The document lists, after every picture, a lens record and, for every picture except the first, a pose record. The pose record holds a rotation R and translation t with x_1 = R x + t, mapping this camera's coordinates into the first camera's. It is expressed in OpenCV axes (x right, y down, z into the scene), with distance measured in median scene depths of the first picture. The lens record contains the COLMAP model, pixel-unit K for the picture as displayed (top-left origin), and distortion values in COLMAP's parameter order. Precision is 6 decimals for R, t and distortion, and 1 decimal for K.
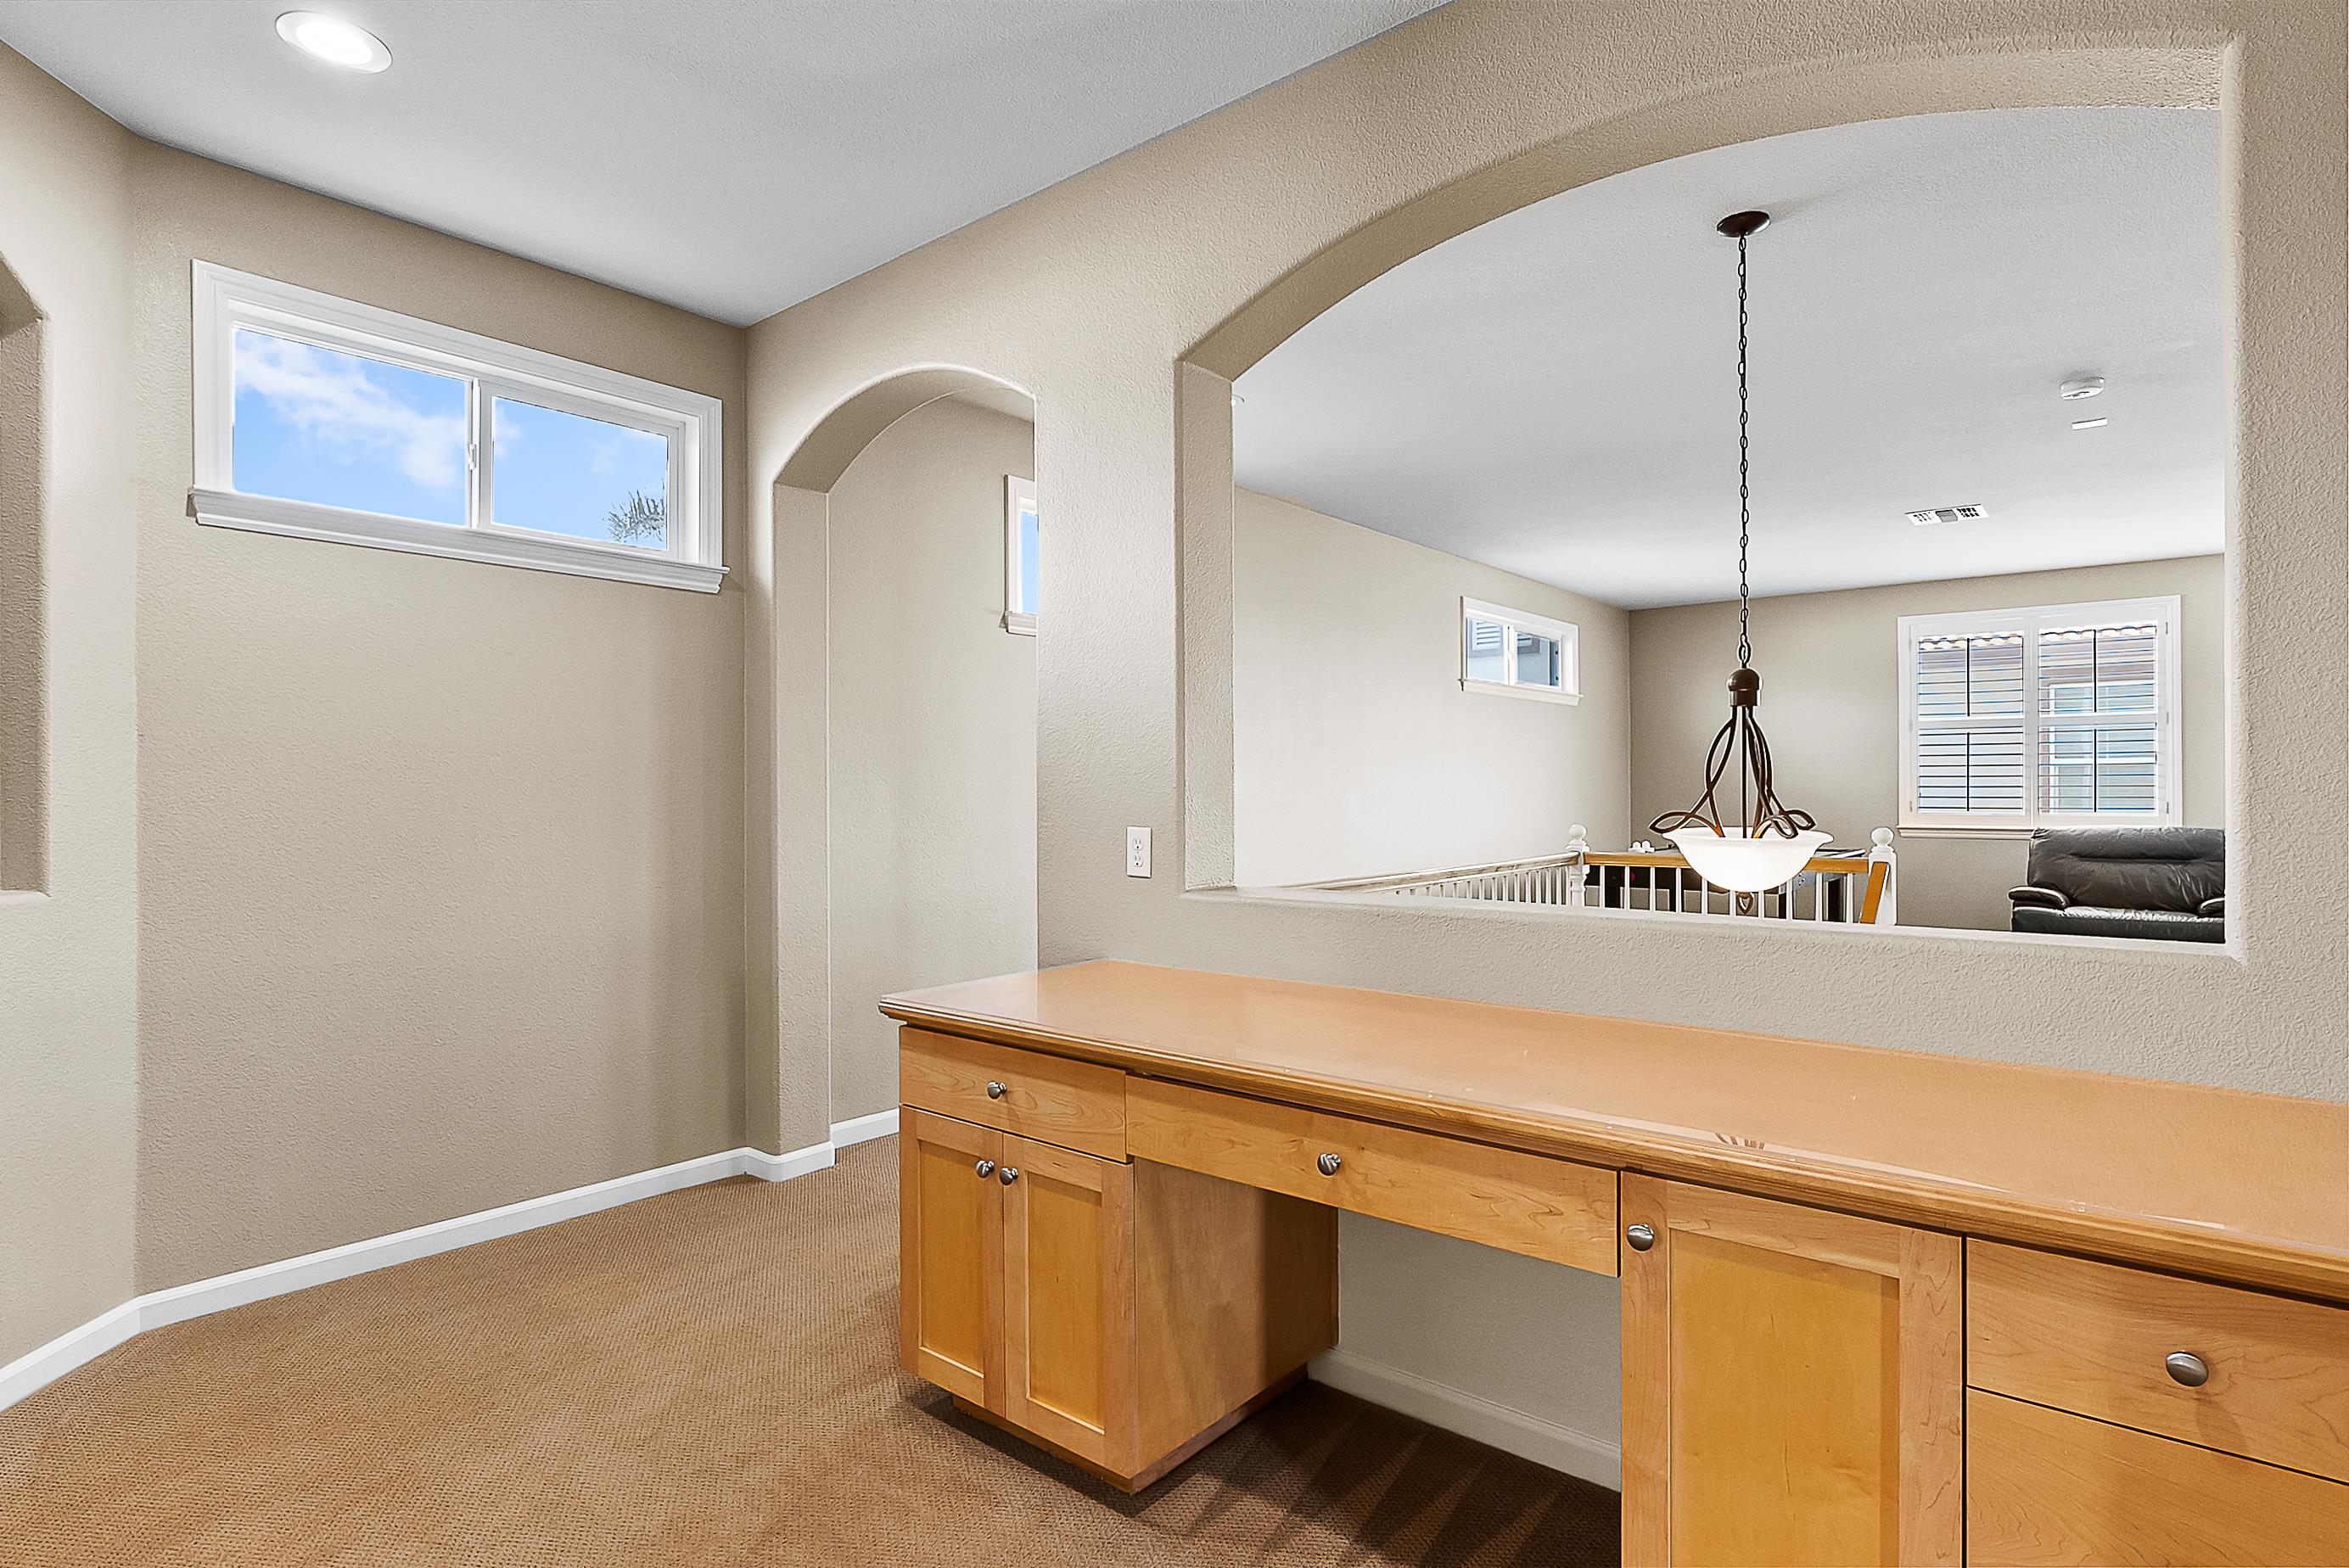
lens RADIAL K [[1217.2, 0, 1176.0], [0, 1217.2, 794.3], [0, 0, 1]] dist [-0.006016, 0.001147]
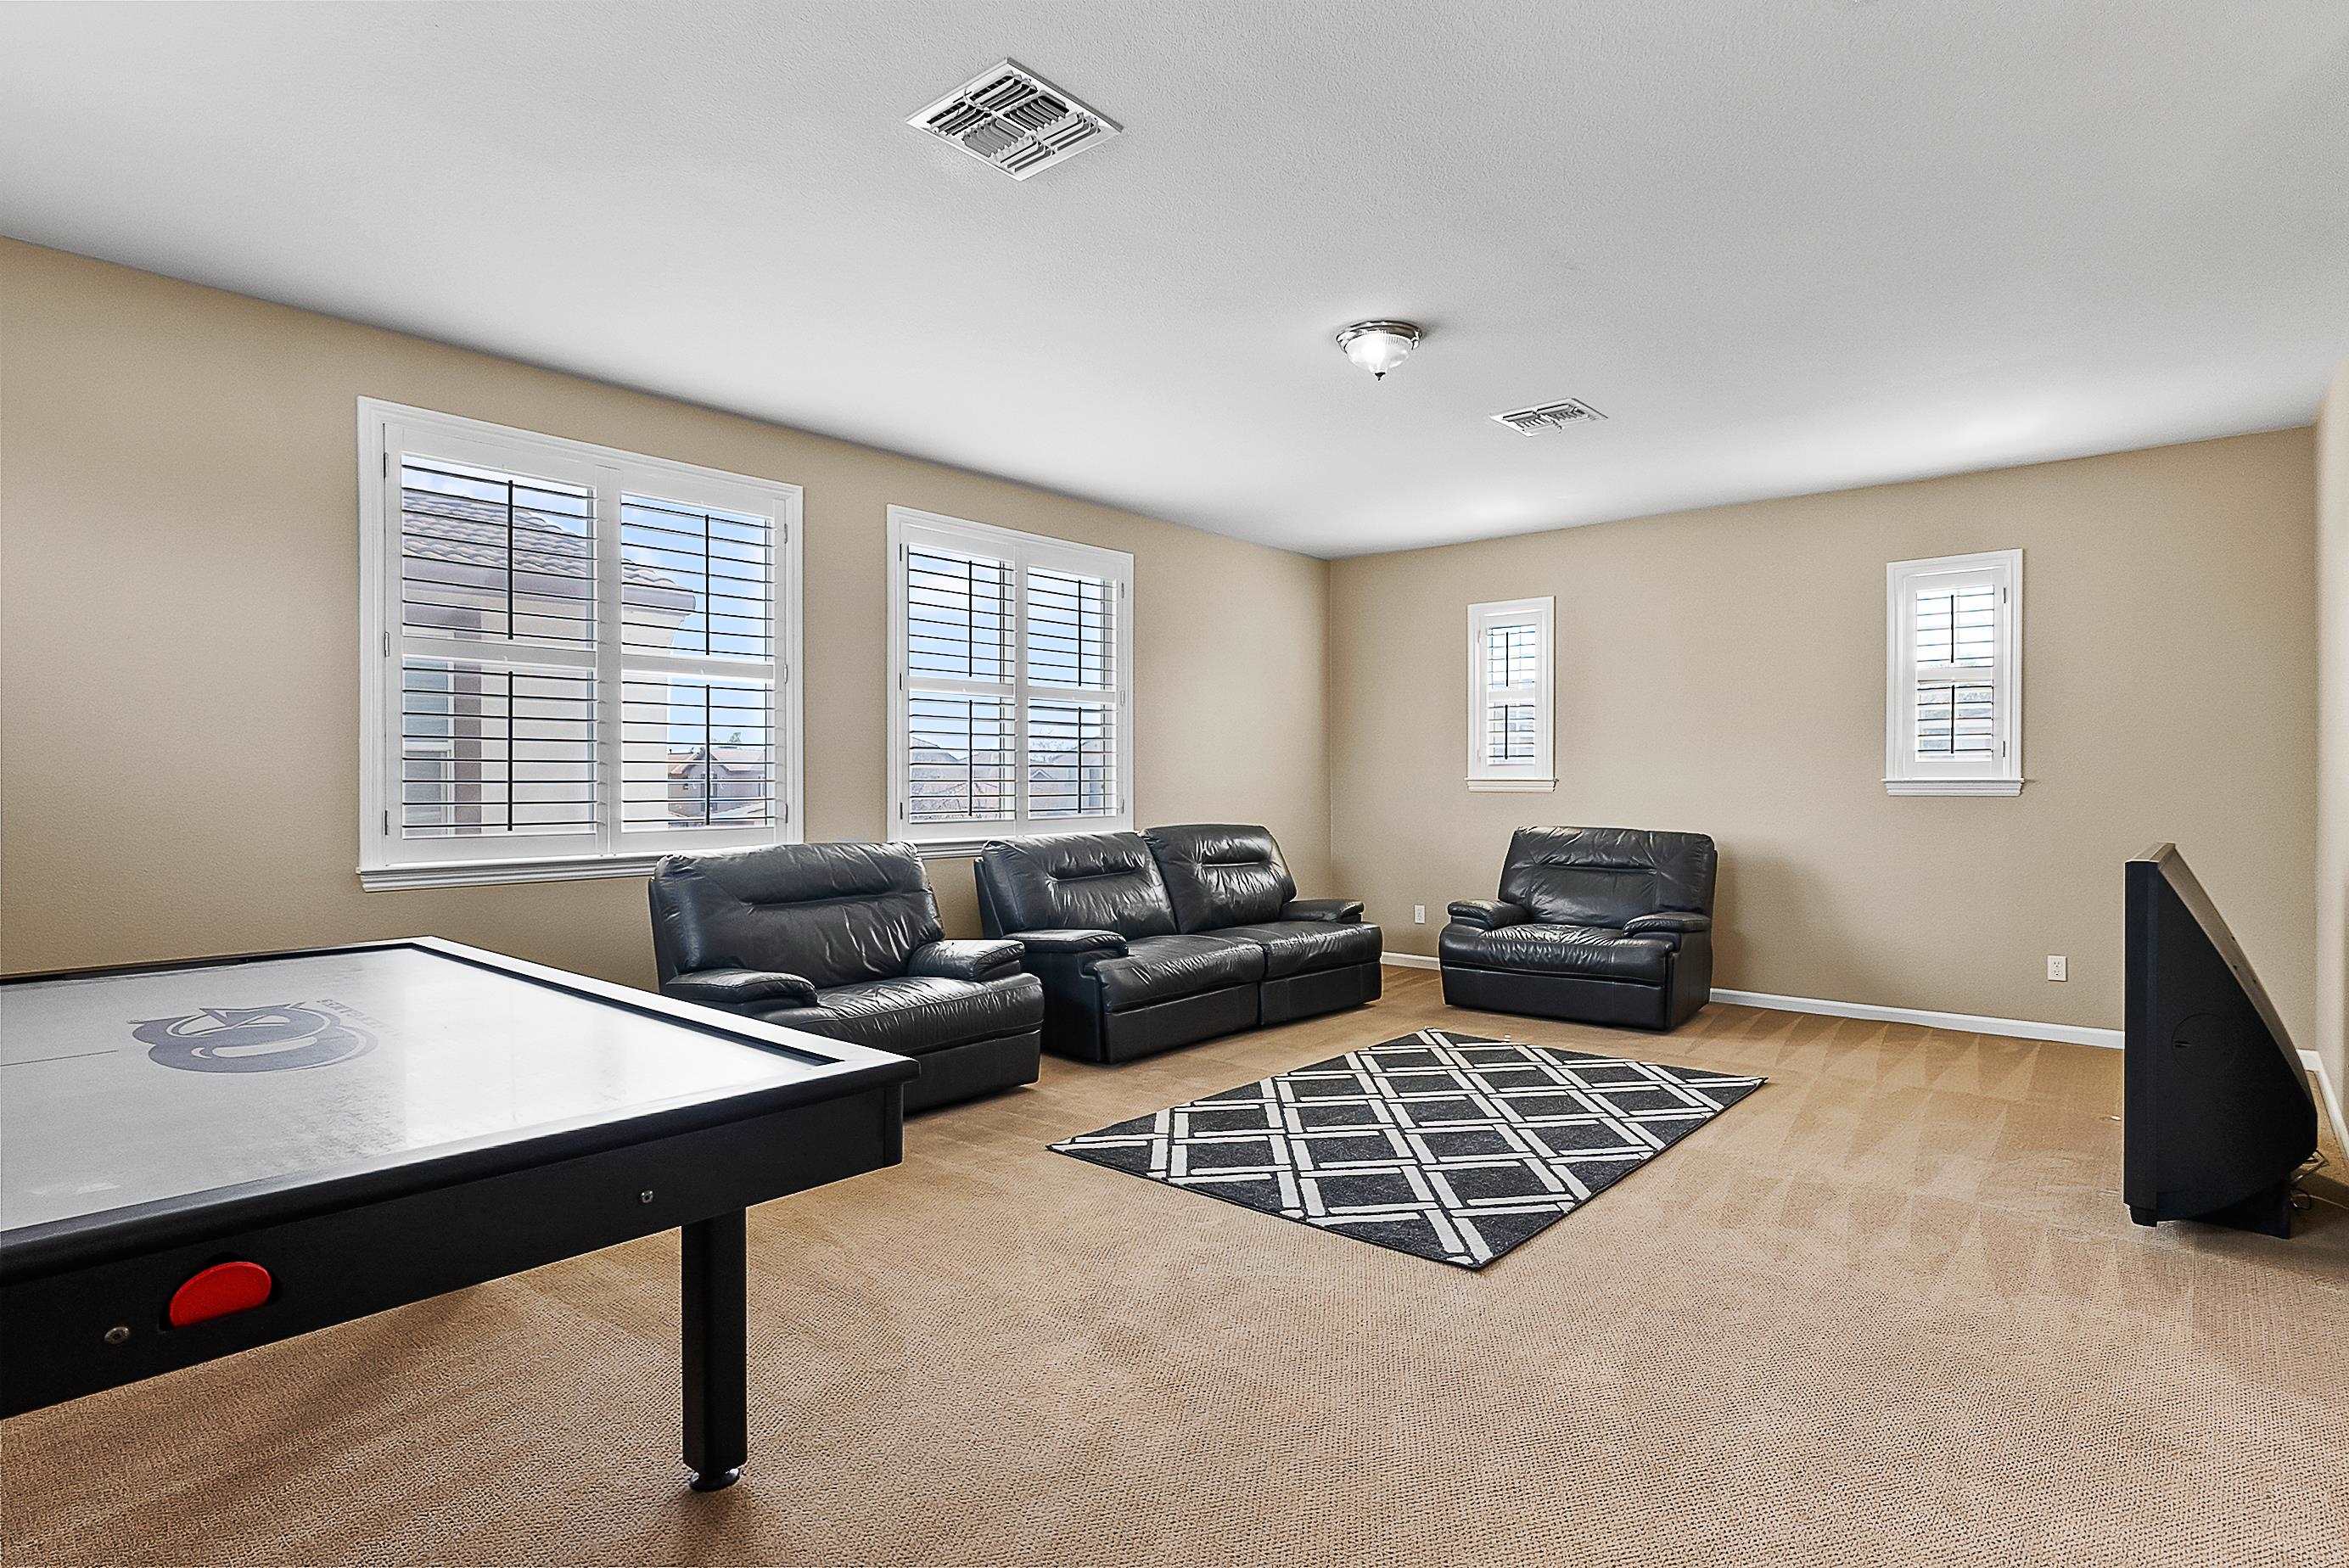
lens RADIAL K [[1217.2, 0, 1190.8], [0, 1217.2, 798.9], [0, 0, 1]] dist [-0.006016, 0.001147]
pose [[0.007608, -0.012614, 0.999891, 0.163539], [-0.003666, 0.999913, 0.012643, -0.006176], [-0.999964, -0.003762, 0.007561, 0.728834]]
